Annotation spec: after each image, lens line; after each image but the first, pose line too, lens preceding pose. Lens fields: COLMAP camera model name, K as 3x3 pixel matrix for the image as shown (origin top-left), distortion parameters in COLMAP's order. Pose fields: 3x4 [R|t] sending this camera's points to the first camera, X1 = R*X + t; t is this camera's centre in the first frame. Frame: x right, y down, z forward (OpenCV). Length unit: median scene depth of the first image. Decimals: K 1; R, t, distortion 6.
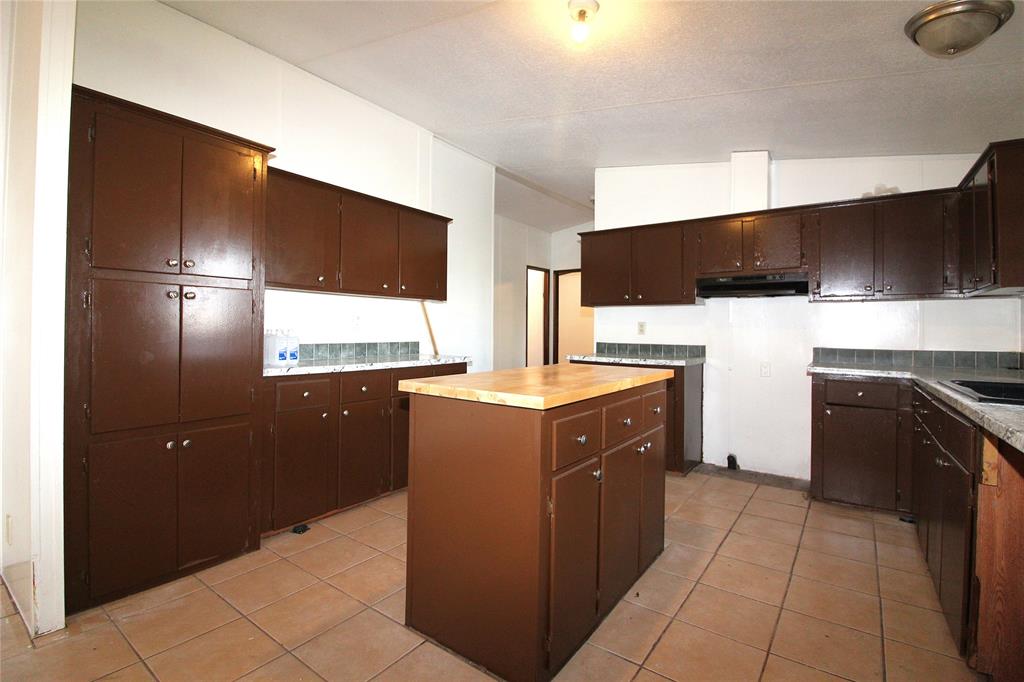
lens RADIAL K [[467.2, 0, 509.8], [0, 467.2, 336.1], [0, 0, 1]] dist [0.015385, -0.019796]
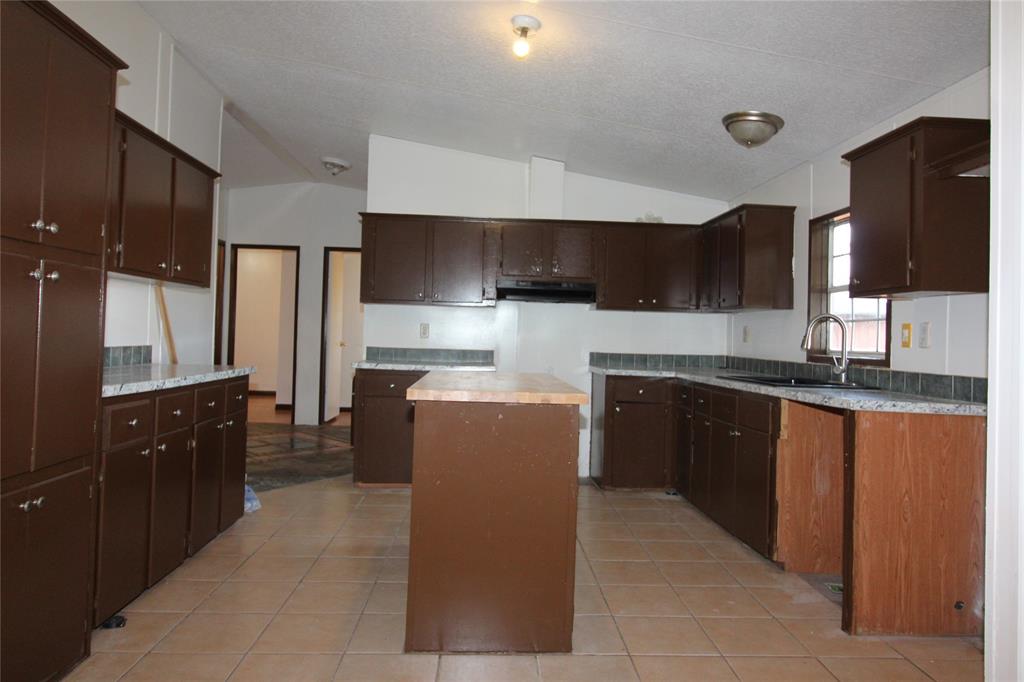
lens RADIAL K [[656.8, 0, 512.0], [0, 656.8, 341.0], [0, 0, 1]] dist [0.001181, 0.000110]
pose [[0.785865, 0.007454, 0.618353, -0.496676], [-0.010747, 0.999941, 0.001603, -0.002307], [-0.618305, -0.007905, 0.785899, -0.084381]]
